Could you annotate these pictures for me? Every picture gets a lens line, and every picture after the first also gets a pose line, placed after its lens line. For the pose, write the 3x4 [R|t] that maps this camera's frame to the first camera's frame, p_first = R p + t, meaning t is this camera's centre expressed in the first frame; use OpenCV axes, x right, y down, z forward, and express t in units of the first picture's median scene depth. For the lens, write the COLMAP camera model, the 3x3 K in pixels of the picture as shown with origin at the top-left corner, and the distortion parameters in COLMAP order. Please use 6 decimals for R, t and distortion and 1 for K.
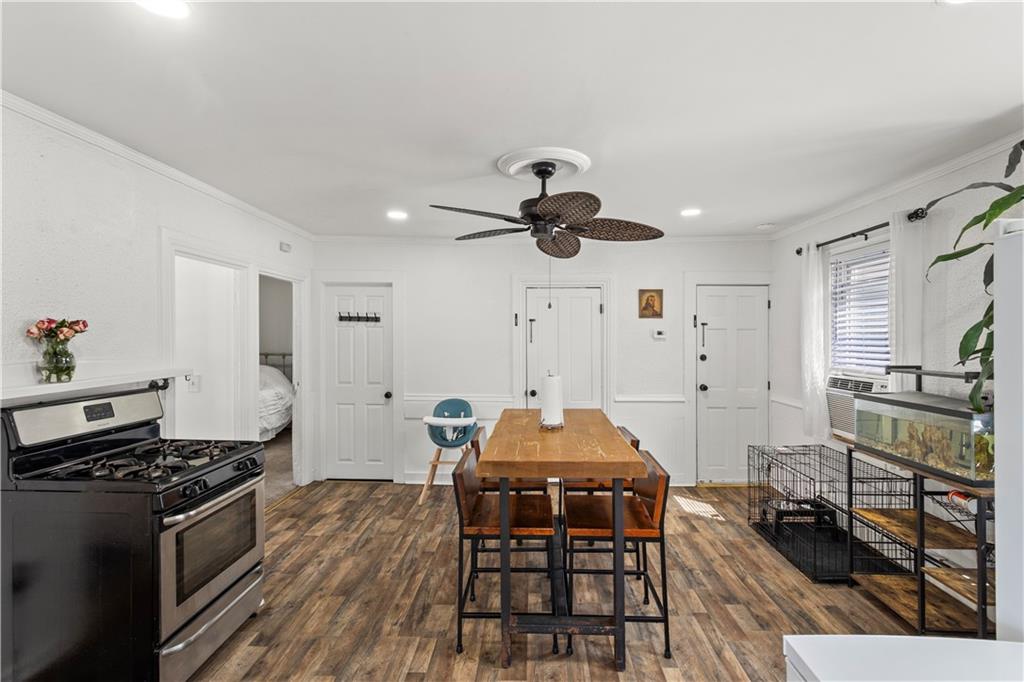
lens RADIAL K [[486.2, 0, 515.3], [0, 486.2, 340.1], [0, 0, 1]] dist [0.001026, 0.003460]
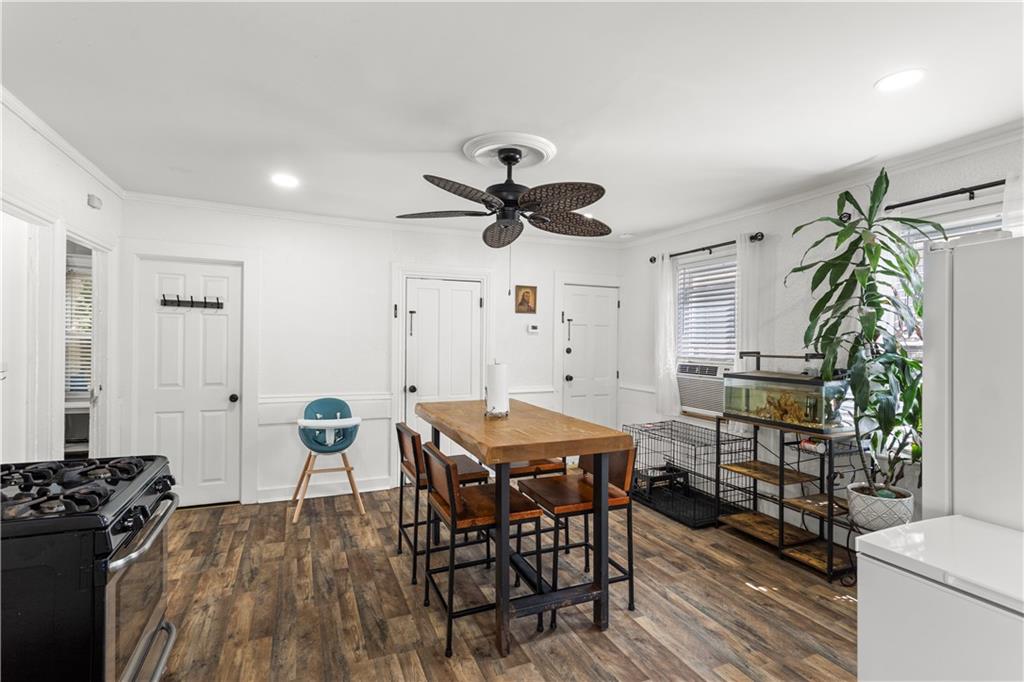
lens RADIAL K [[486.2, 0, 557.8], [0, 486.2, 337.8], [0, 0, 1]] dist [0.001026, 0.003460]
pose [[0.903212, 0.004396, 0.429171, -0.213953], [-0.004011, 0.999990, -0.001803, 0.018463], [-0.429175, -0.000093, 0.903221, 0.040437]]
